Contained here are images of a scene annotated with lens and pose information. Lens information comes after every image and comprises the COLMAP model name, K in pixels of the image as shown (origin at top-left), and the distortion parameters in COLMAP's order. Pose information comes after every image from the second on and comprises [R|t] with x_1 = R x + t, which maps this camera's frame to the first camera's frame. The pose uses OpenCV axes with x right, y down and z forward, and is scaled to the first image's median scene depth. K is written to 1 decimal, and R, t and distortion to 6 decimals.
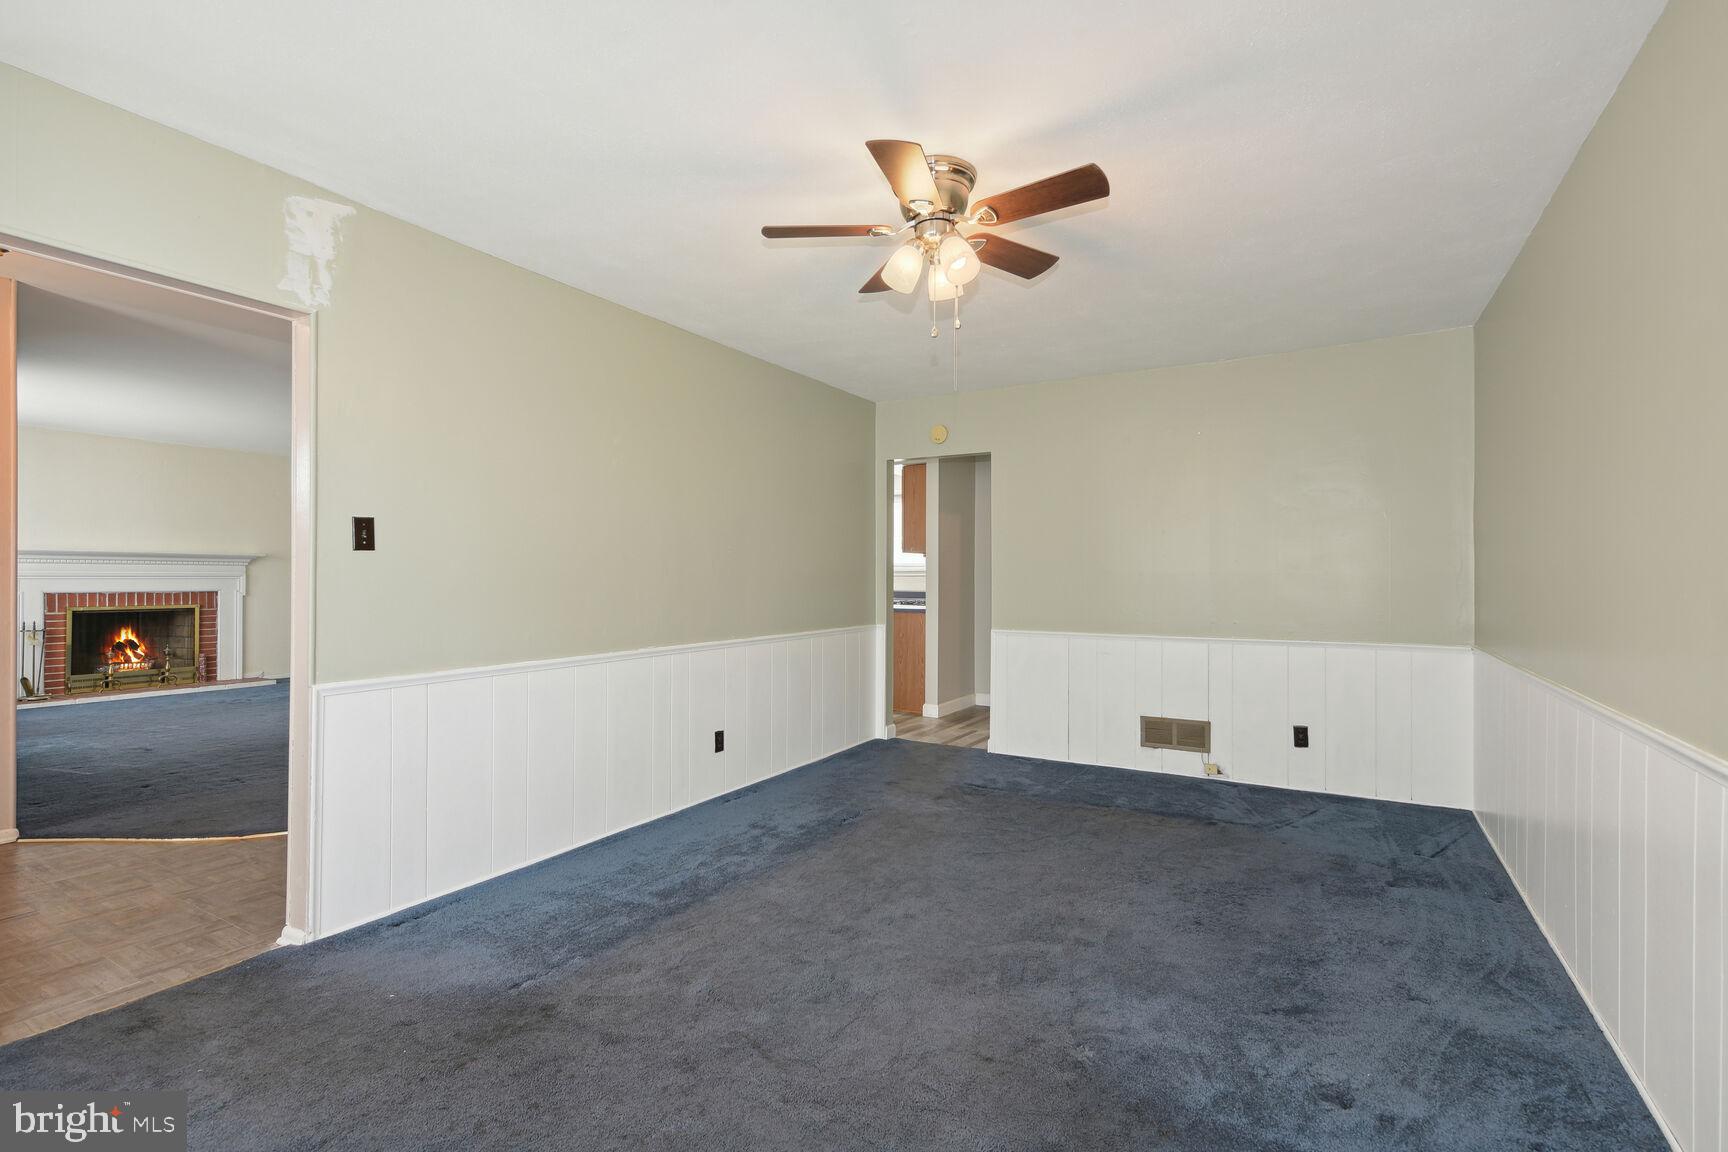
lens RADIAL K [[790.3, 0, 864.2], [0, 790.3, 573.7], [0, 0, 1]] dist [0.004241, -0.000019]
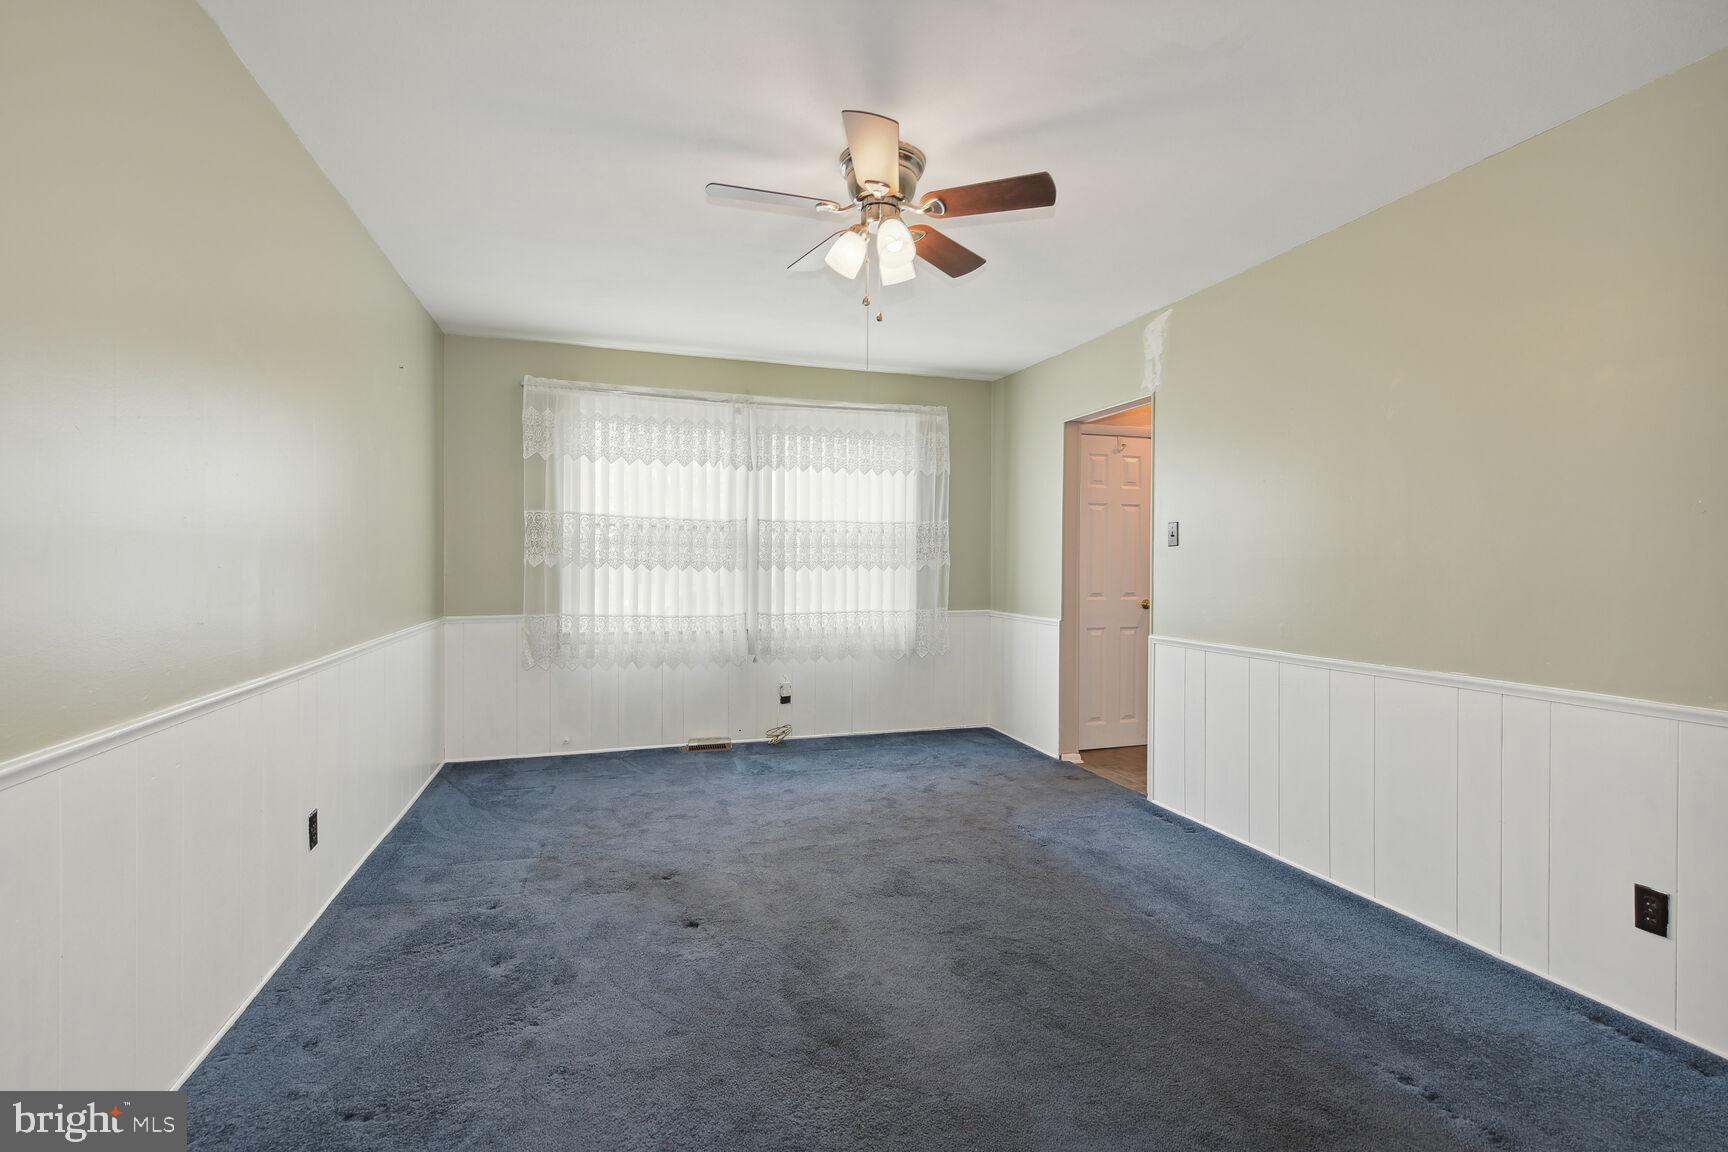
lens RADIAL K [[790.3, 0, 864.1], [0, 790.3, 567.8], [0, 0, 1]] dist [0.004241, -0.000019]
pose [[-0.649387, -0.003819, -0.760448, 0.834967], [-0.009749, 0.999947, 0.003304, 0.009649], [0.760395, 0.009559, -0.649390, 1.563562]]
